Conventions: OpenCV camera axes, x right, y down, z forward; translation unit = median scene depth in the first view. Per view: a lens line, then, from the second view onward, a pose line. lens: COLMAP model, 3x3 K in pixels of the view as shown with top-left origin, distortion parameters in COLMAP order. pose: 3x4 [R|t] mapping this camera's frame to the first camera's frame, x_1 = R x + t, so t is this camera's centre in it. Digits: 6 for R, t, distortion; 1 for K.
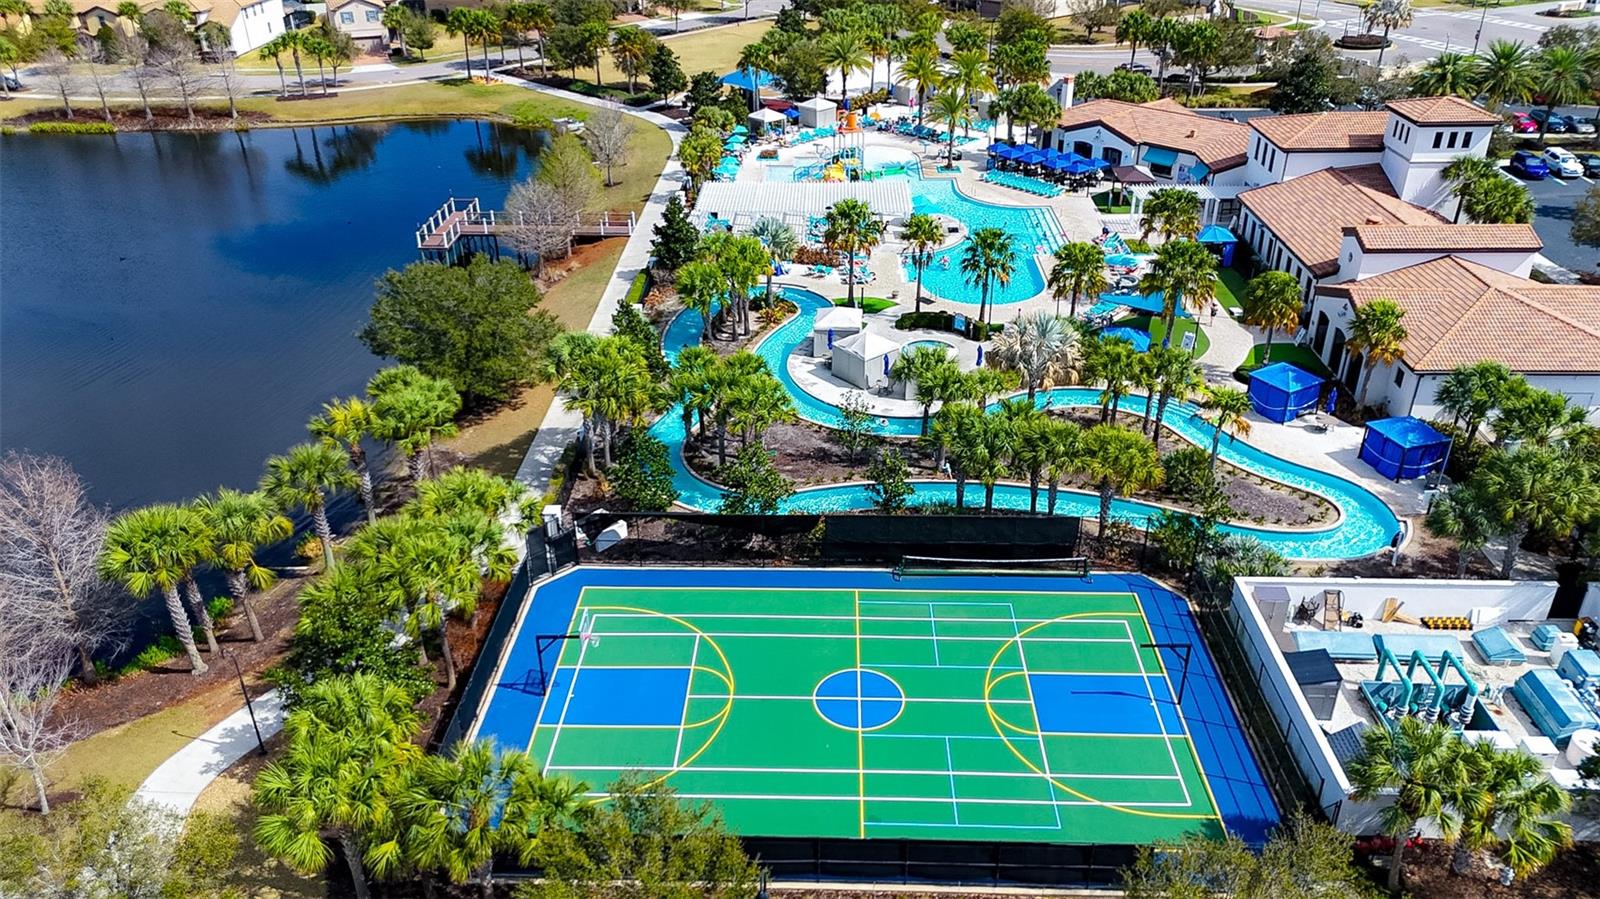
lens RADIAL K [[1169.2, 0, 803.7], [0, 1169.2, 455.4], [0, 0, 1]] dist [0.079040, -0.082045]
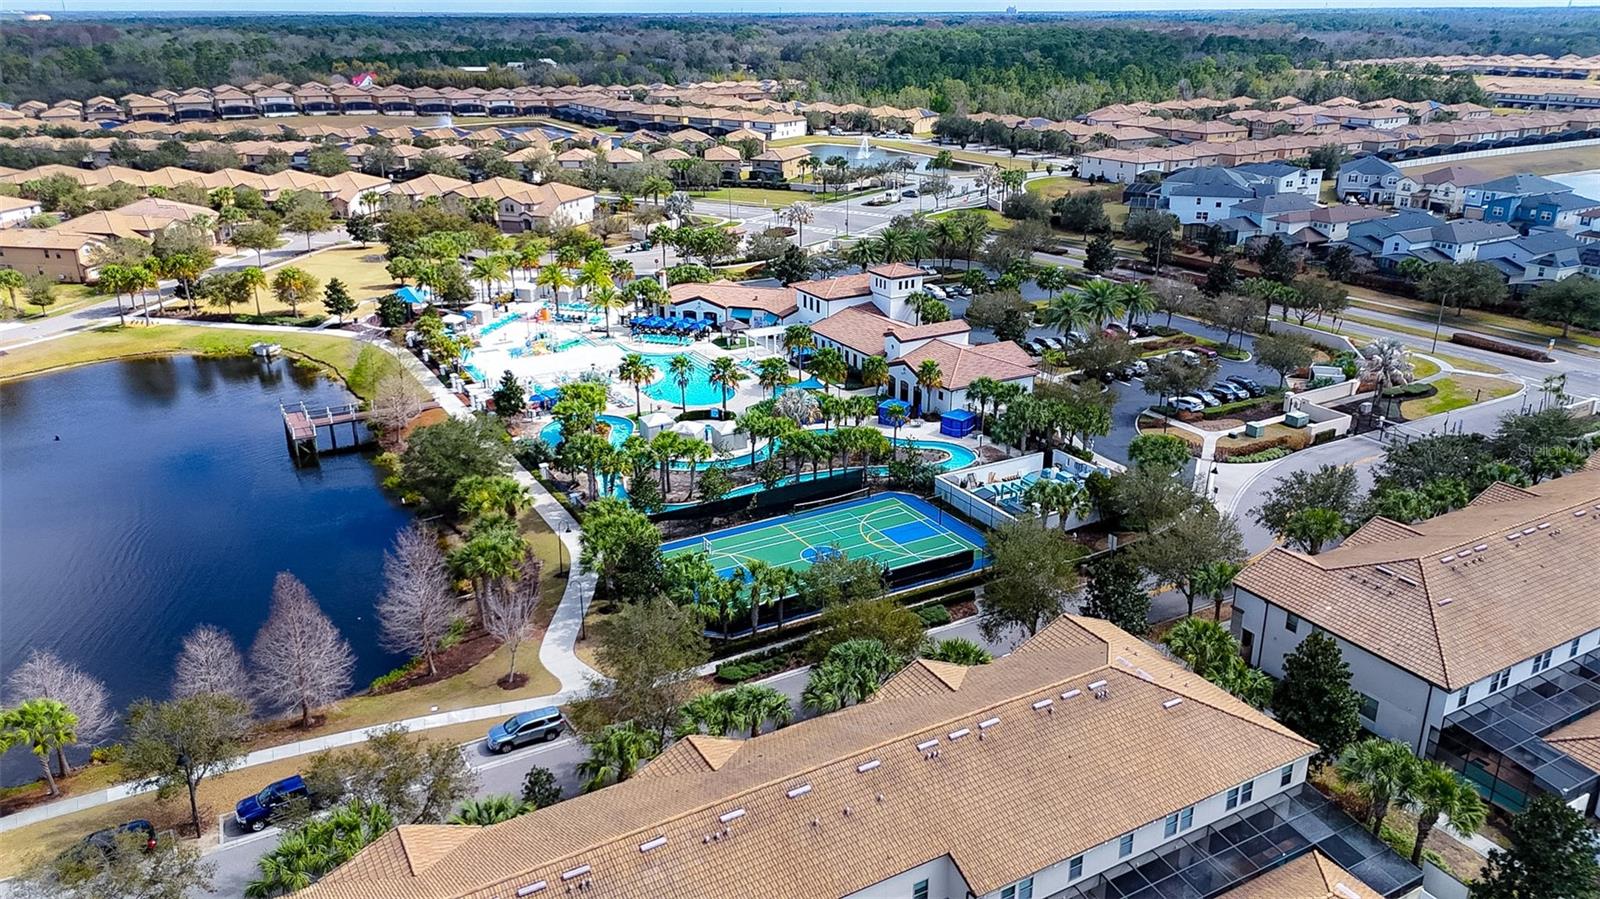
lens RADIAL K [[1169.2, 0, 809.5], [0, 1169.2, 461.4], [0, 0, 1]] dist [0.079040, -0.082045]
pose [[0.850826, -0.181085, 0.493258, -0.560949], [0.249998, 0.965189, -0.076885, 0.112326], [-0.462164, 0.188729, 0.866479, -0.494737]]
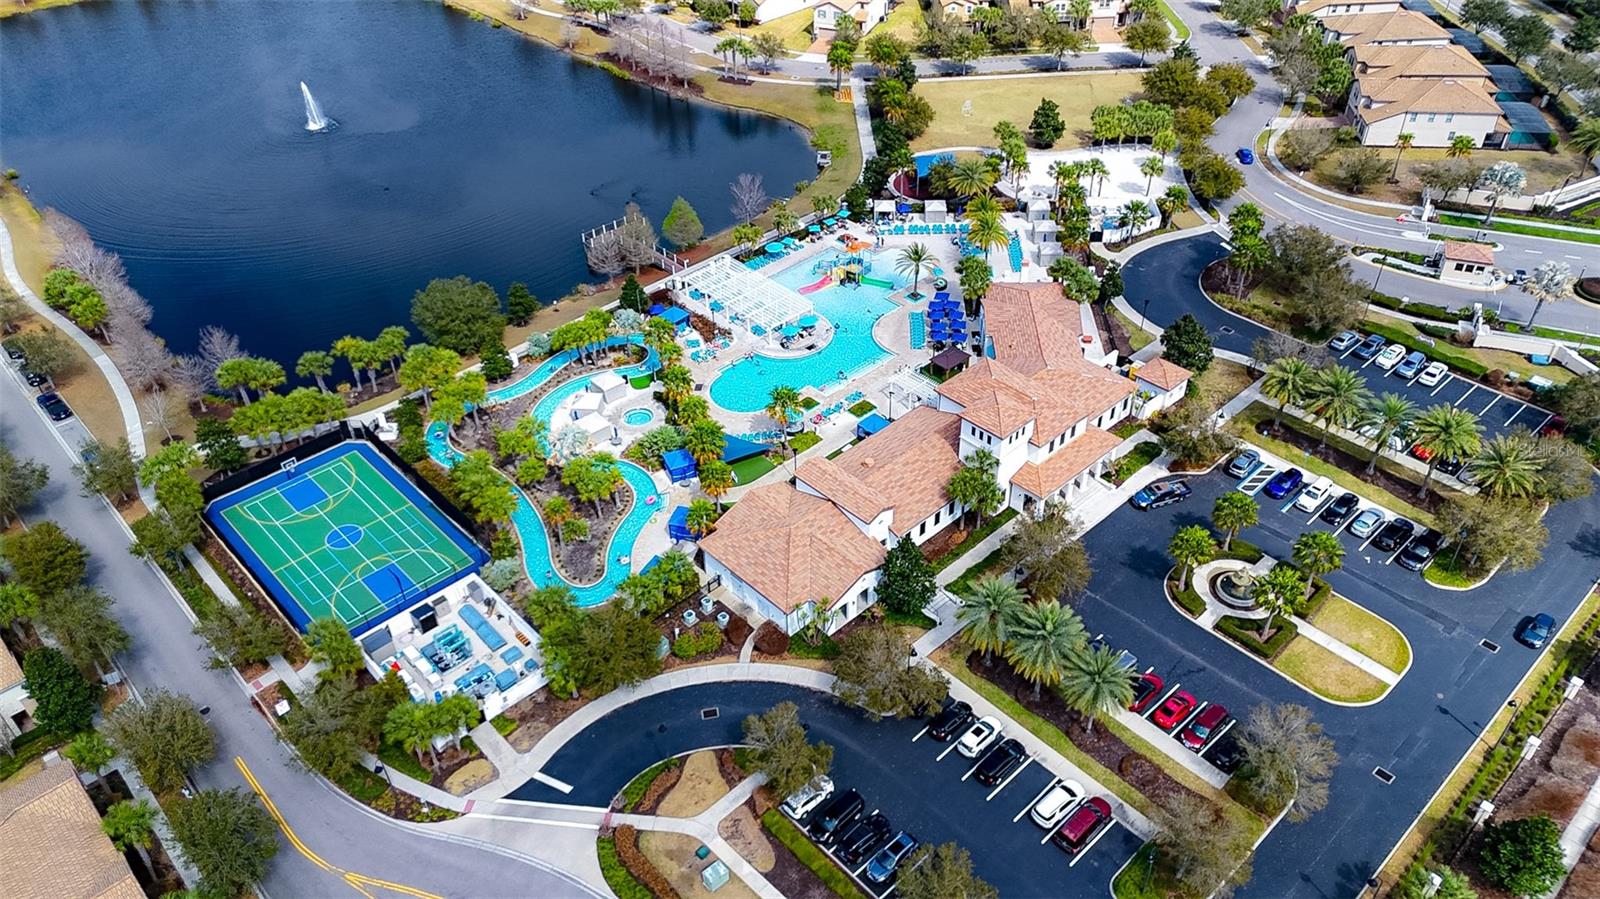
lens RADIAL K [[1169.2, 0, 805.3], [0, 1169.2, 453.7], [0, 0, 1]] dist [0.079040, -0.082045]
pose [[0.707673, 0.437147, -0.555068, 1.178625], [-0.333754, 0.899268, 0.282711, -0.569040], [0.622741, -0.014810, 0.782288, -0.213216]]
